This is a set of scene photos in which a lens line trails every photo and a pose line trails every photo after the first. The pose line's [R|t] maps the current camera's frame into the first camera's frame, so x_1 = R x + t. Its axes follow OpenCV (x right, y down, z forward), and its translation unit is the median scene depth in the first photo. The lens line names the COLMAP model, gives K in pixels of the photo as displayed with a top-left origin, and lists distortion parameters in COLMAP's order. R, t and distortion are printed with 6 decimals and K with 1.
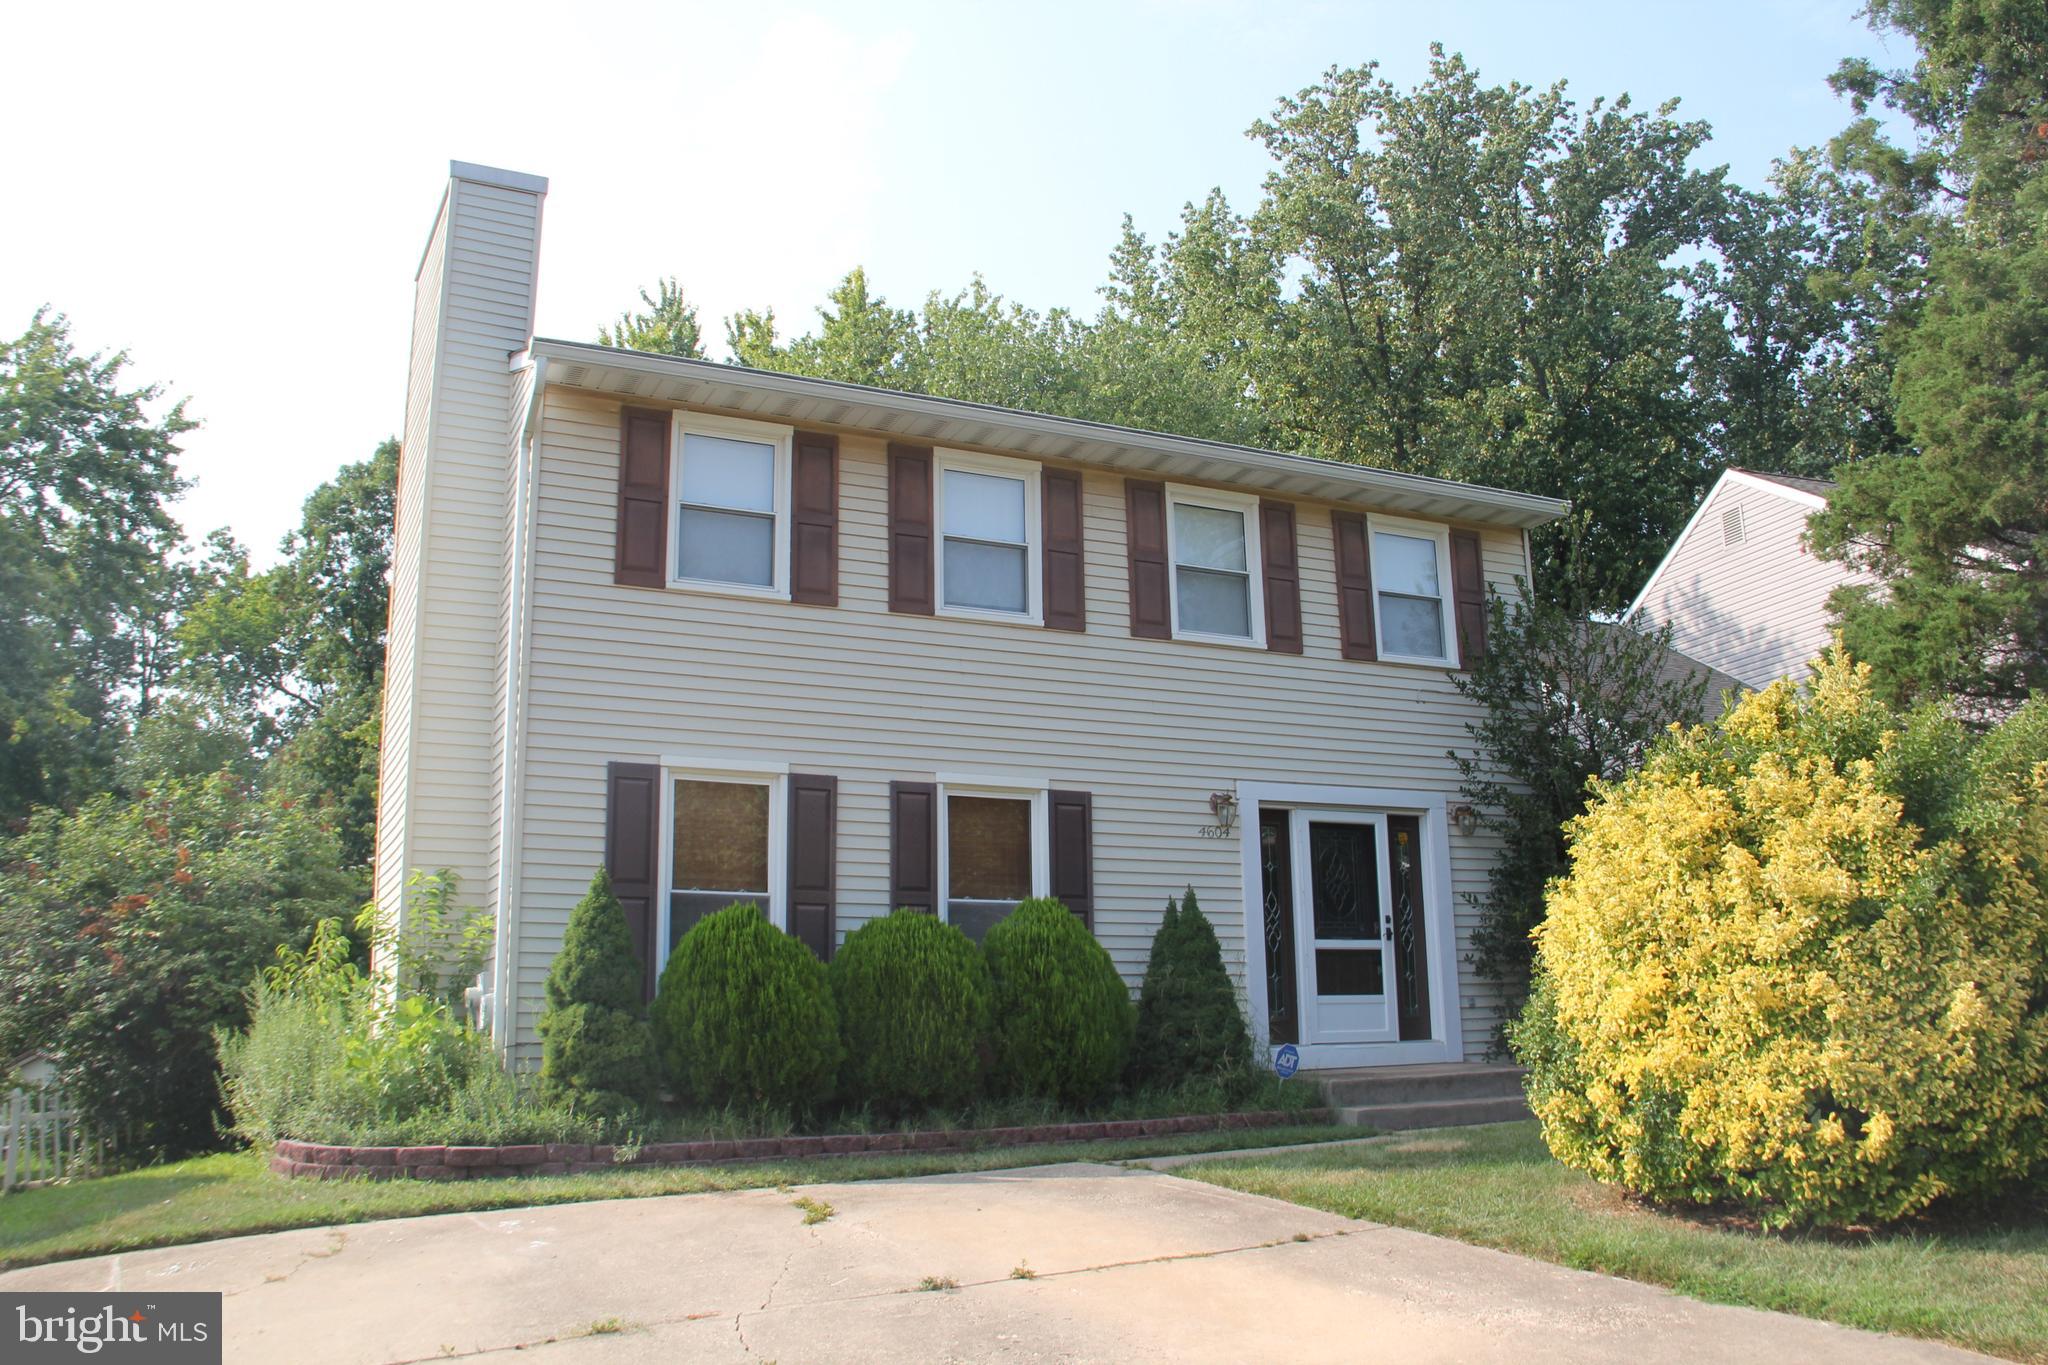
lens RADIAL K [[1696.6, 0, 1024.0], [0, 1696.6, 682.5], [0, 0, 1]] dist [-0.163272, 0.117541]
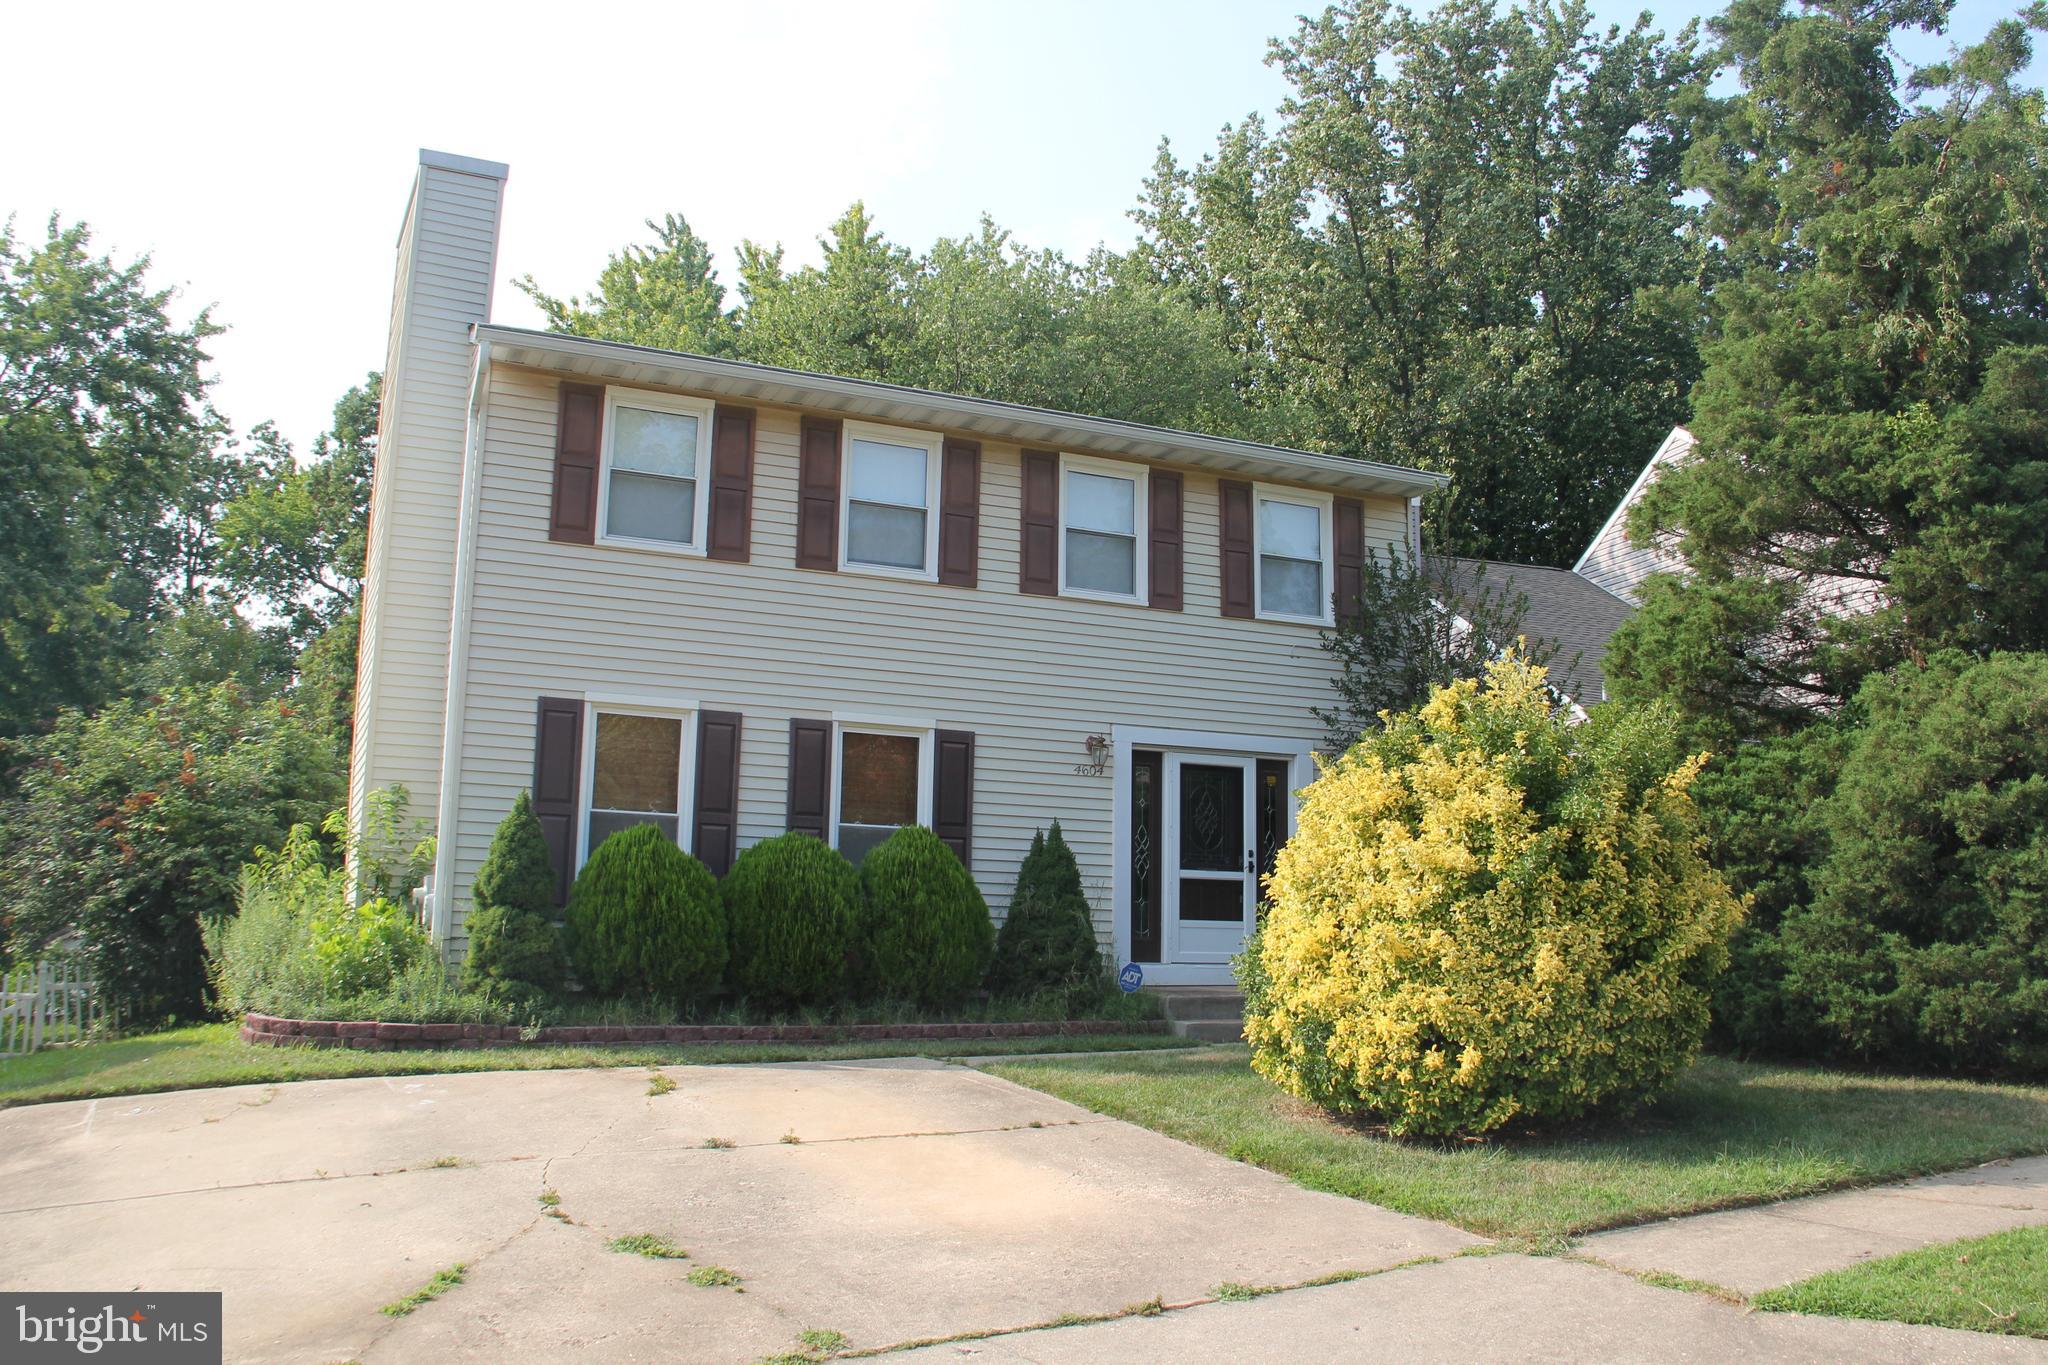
lens RADIAL K [[1696.6, 0, 1024.0], [0, 1696.6, 682.5], [0, 0, 1]] dist [-0.163272, 0.117541]
pose [[0.999148, 0.031896, -0.026172, 0.107801], [-0.030338, 0.997862, 0.057881, -0.036510], [0.027962, -0.057038, 0.997980, -0.126716]]
